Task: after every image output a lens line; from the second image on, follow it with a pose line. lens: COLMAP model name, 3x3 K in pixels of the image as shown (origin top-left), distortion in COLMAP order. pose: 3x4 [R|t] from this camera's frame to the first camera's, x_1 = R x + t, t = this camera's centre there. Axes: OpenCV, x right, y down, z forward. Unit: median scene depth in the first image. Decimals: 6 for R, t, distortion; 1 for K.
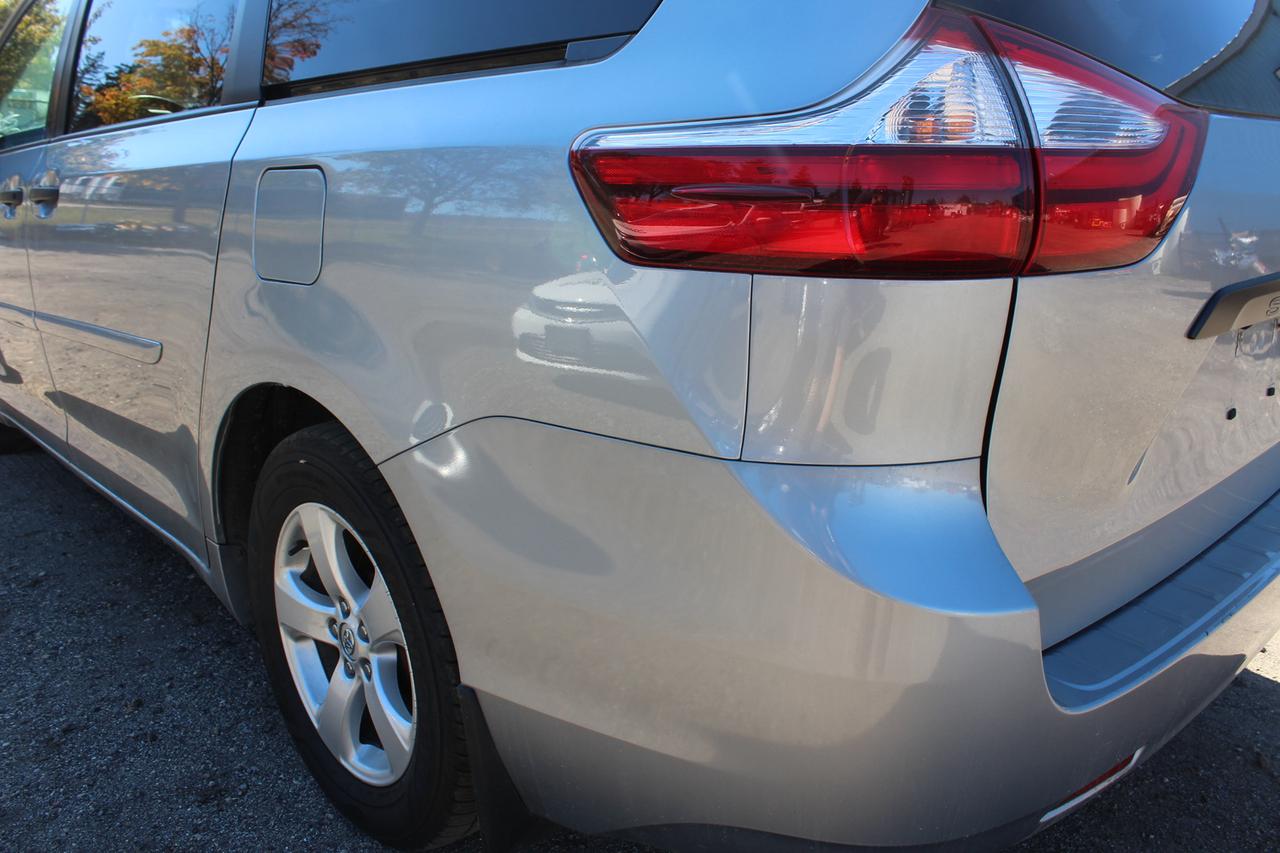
lens RADIAL K [[1032.9, 0, 640.0], [0, 1032.9, 426.5], [0, 0, 1]] dist [-0.076684, 0.049192]
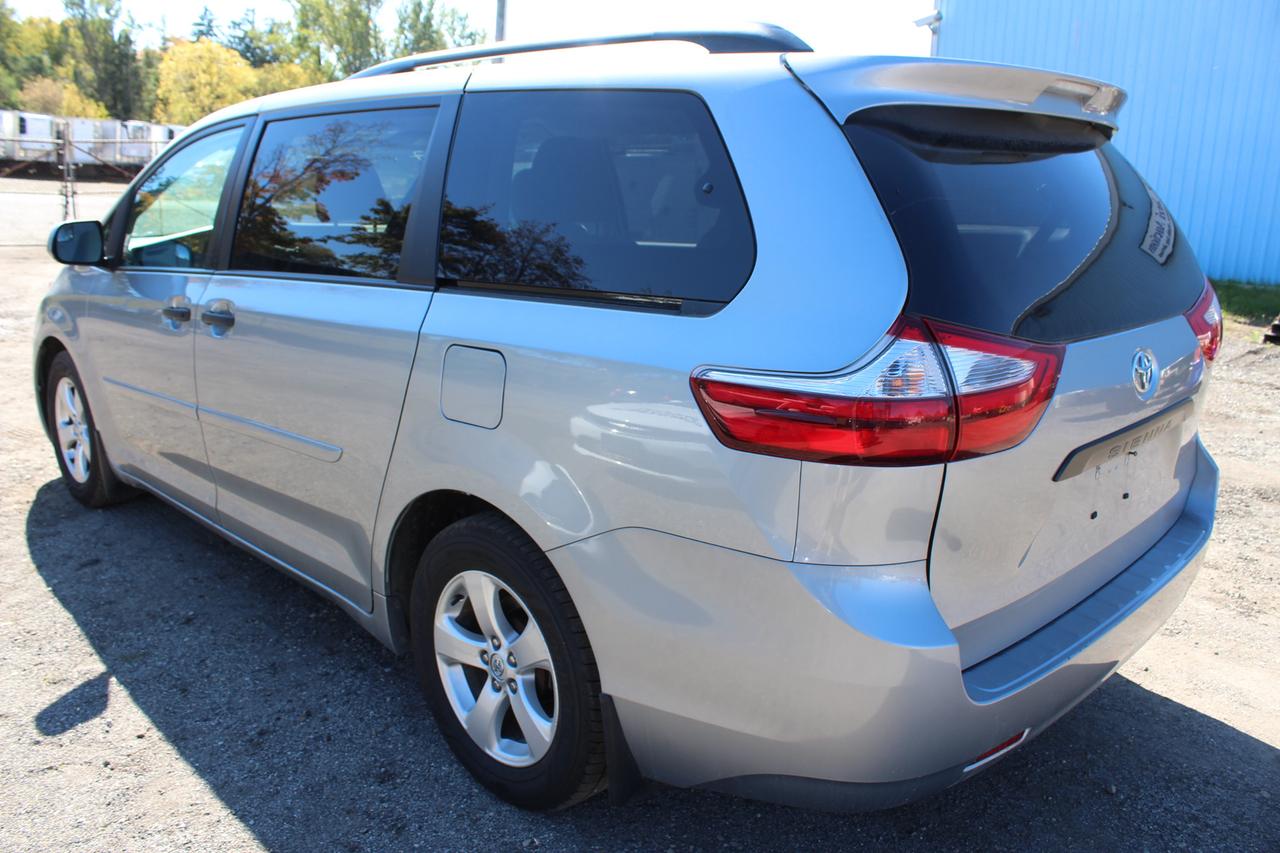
lens RADIAL K [[1047.8, 0, 644.2], [0, 1047.8, 440.6], [0, 0, 1]] dist [-0.083145, 0.001135]
pose [[0.999388, 0.004271, 0.034731, -0.124411], [-0.003961, 0.999952, -0.008989, -0.089123], [-0.034767, 0.008846, 0.999356, -0.443512]]
